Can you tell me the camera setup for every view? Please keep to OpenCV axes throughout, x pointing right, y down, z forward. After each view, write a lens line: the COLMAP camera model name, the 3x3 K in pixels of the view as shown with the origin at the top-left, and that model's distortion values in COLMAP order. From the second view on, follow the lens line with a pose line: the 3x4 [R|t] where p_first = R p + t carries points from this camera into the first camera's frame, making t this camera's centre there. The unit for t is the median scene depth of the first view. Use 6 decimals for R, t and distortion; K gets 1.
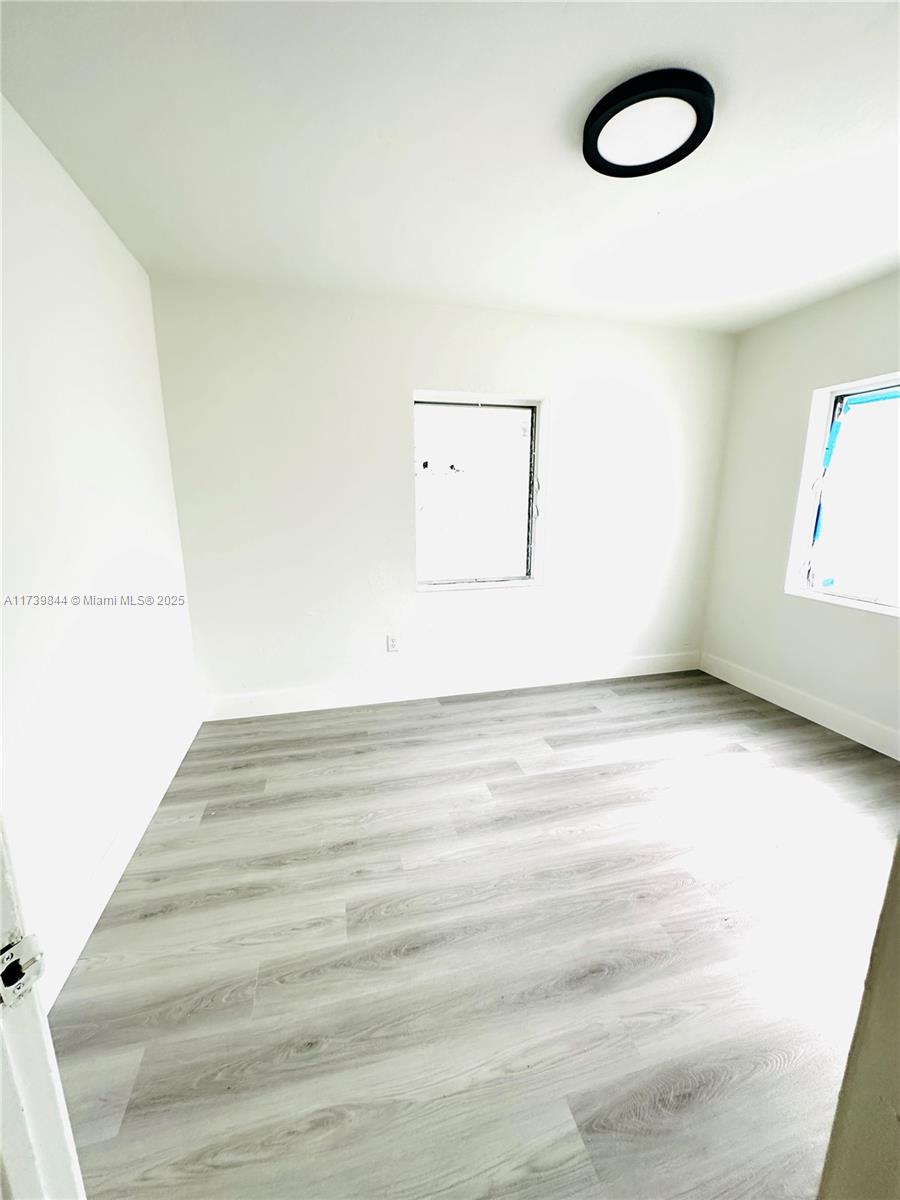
lens RADIAL K [[480.6, 0, 451.5], [0, 480.6, 597.6], [0, 0, 1]] dist [-0.007540, 0.001018]
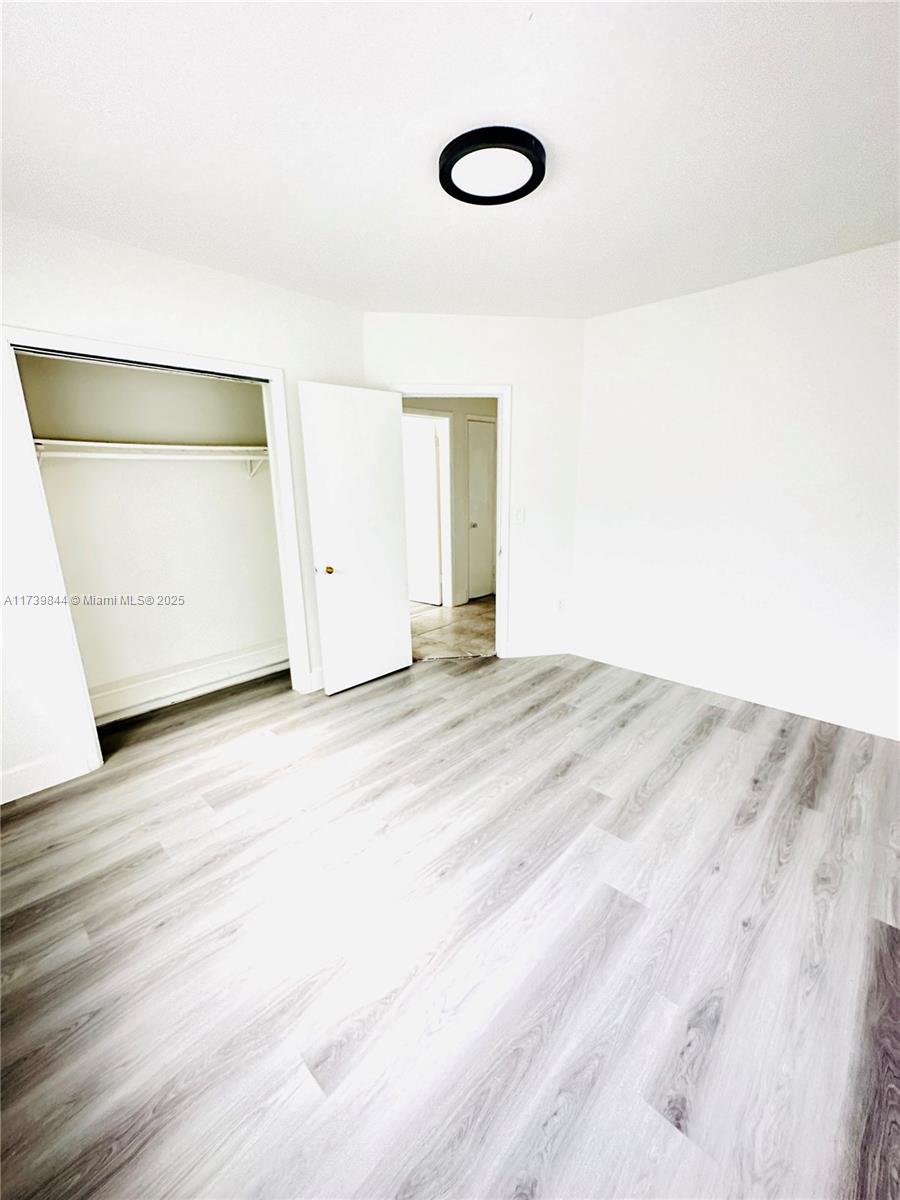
lens RADIAL K [[480.6, 0, 451.5], [0, 480.6, 597.6], [0, 0, 1]] dist [-0.007540, 0.001018]
pose [[-0.850207, 0.140065, -0.507474, 0.945330], [-0.094149, 0.907963, 0.408337, -0.399279], [0.517961, 0.394949, -0.758770, 1.740484]]
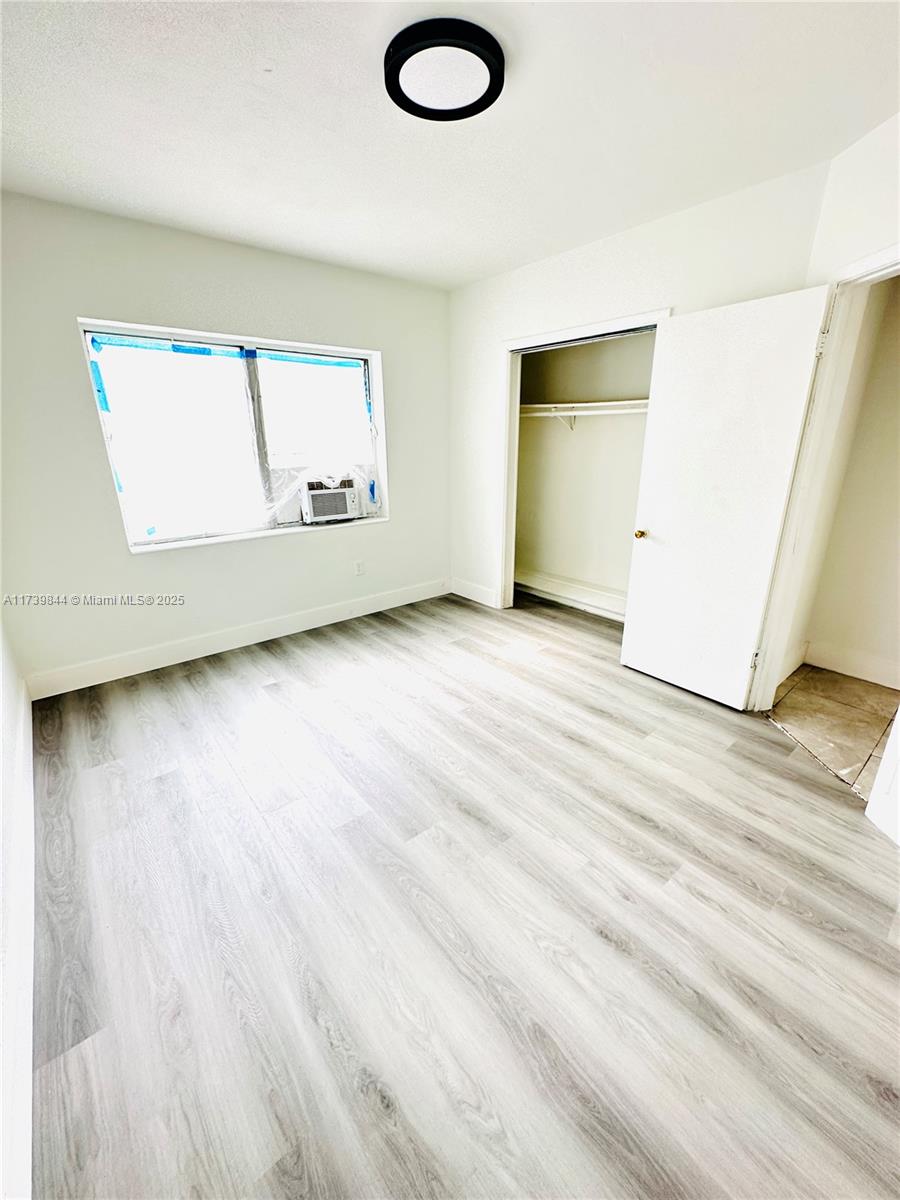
lens RADIAL K [[480.6, 0, 451.5], [0, 480.6, 597.6], [0, 0, 1]] dist [-0.007540, 0.001018]
pose [[-0.422989, -0.284797, 0.860215, -0.617630], [0.190264, 0.900246, 0.391608, -0.295096], [-0.885934, 0.329314, -0.326608, 1.320447]]
